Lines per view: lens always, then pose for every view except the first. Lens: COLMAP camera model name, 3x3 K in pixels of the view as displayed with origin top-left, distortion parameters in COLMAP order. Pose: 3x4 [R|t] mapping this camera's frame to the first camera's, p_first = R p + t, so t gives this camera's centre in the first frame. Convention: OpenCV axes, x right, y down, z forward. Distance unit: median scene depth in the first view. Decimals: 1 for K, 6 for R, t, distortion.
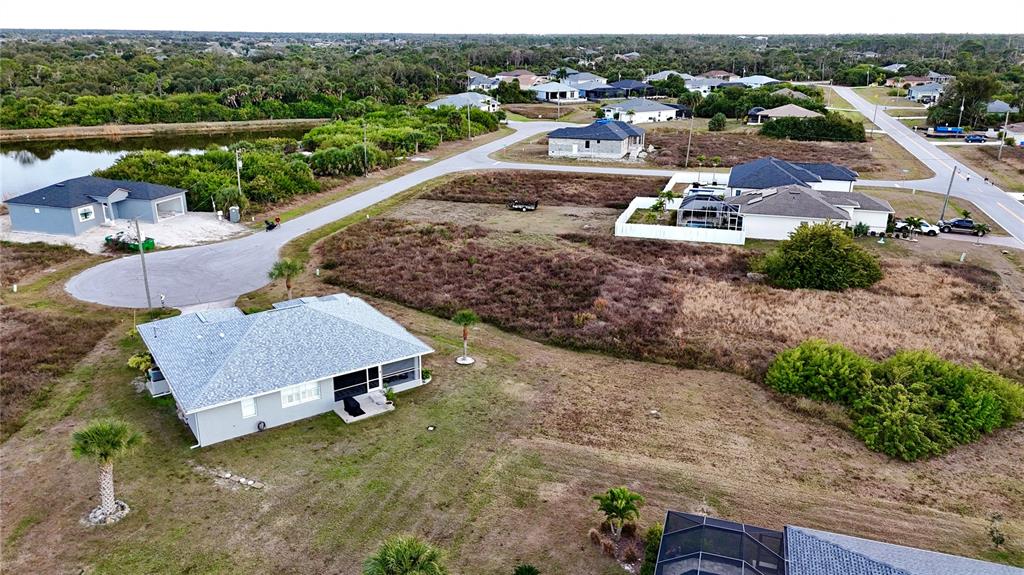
lens RADIAL K [[748.4, 0, 514.1], [0, 748.4, 291.6], [0, 0, 1]] dist [0.076255, -0.063589]
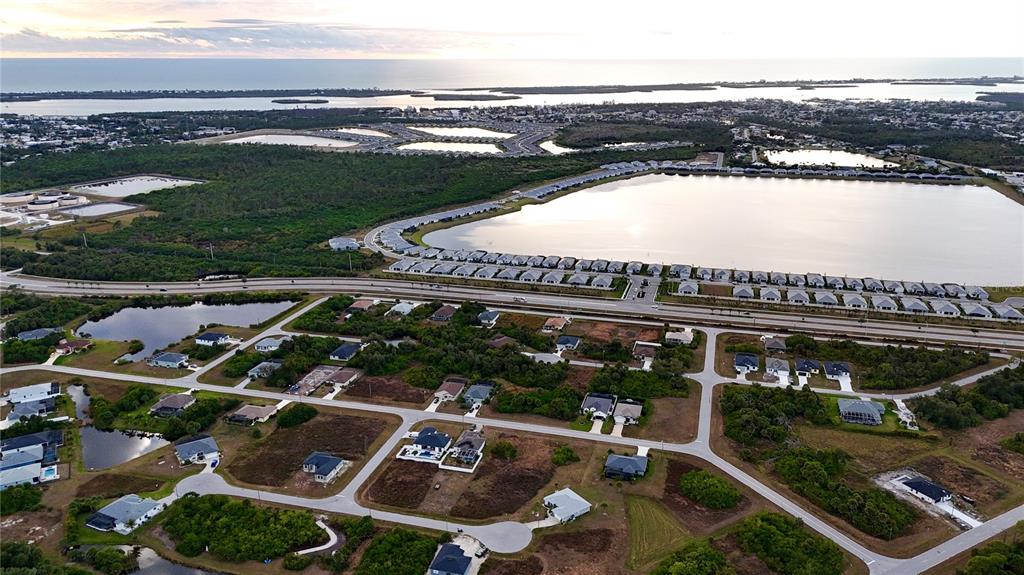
lens RADIAL K [[748.4, 0, 514.1], [0, 748.4, 291.6], [0, 0, 1]] dist [0.076255, -0.063589]
pose [[-0.028618, -0.311012, 0.949975, -3.645412], [0.324107, 0.896134, 0.303148, -2.259168], [-0.945587, 0.316569, 0.075155, 0.274647]]
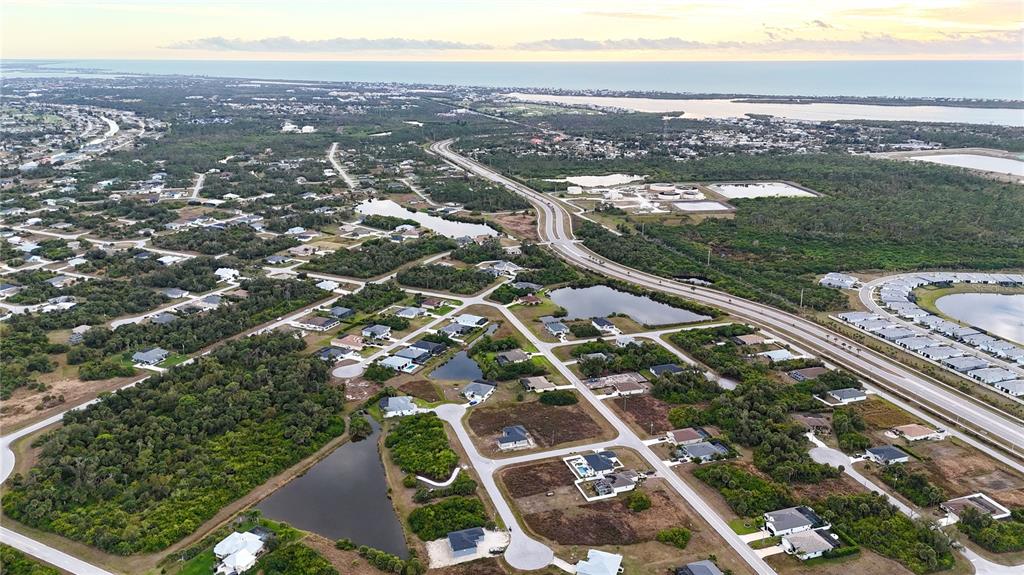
lens RADIAL K [[748.4, 0, 514.1], [0, 748.4, 291.6], [0, 0, 1]] dist [0.076255, -0.063589]
pose [[0.809926, -0.183752, 0.557005, -2.504590], [0.195199, 0.979970, 0.039453, -1.592917], [-0.553098, 0.076773, 0.829571, -2.459967]]
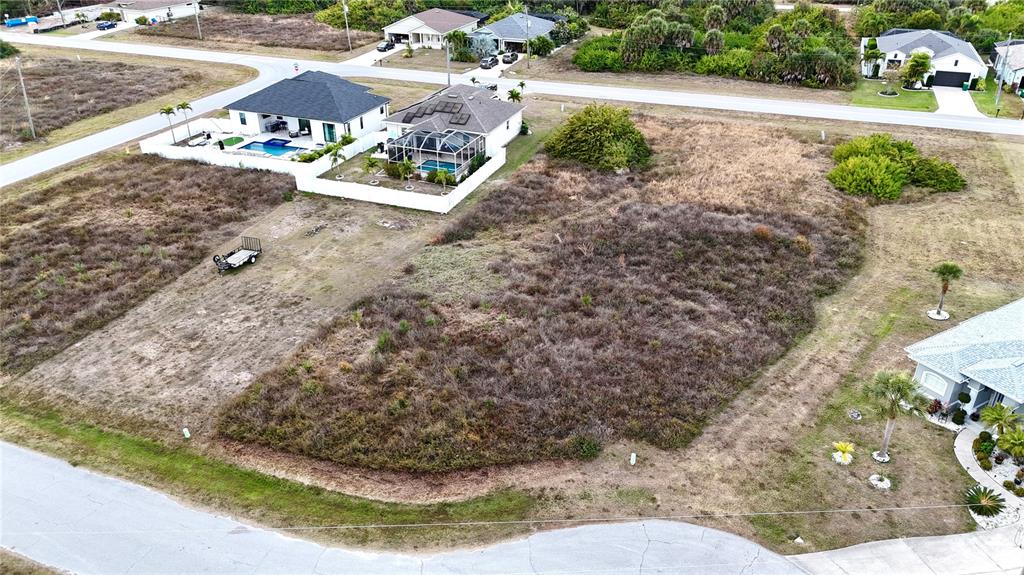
lens RADIAL K [[748.4, 0, 514.1], [0, 748.4, 291.6], [0, 0, 1]] dist [0.076255, -0.063589]
pose [[0.069170, -0.486187, 0.871113, -0.653395], [0.325072, 0.836530, 0.441073, -0.372711], [-0.943156, 0.252666, 0.215908, 0.916244]]
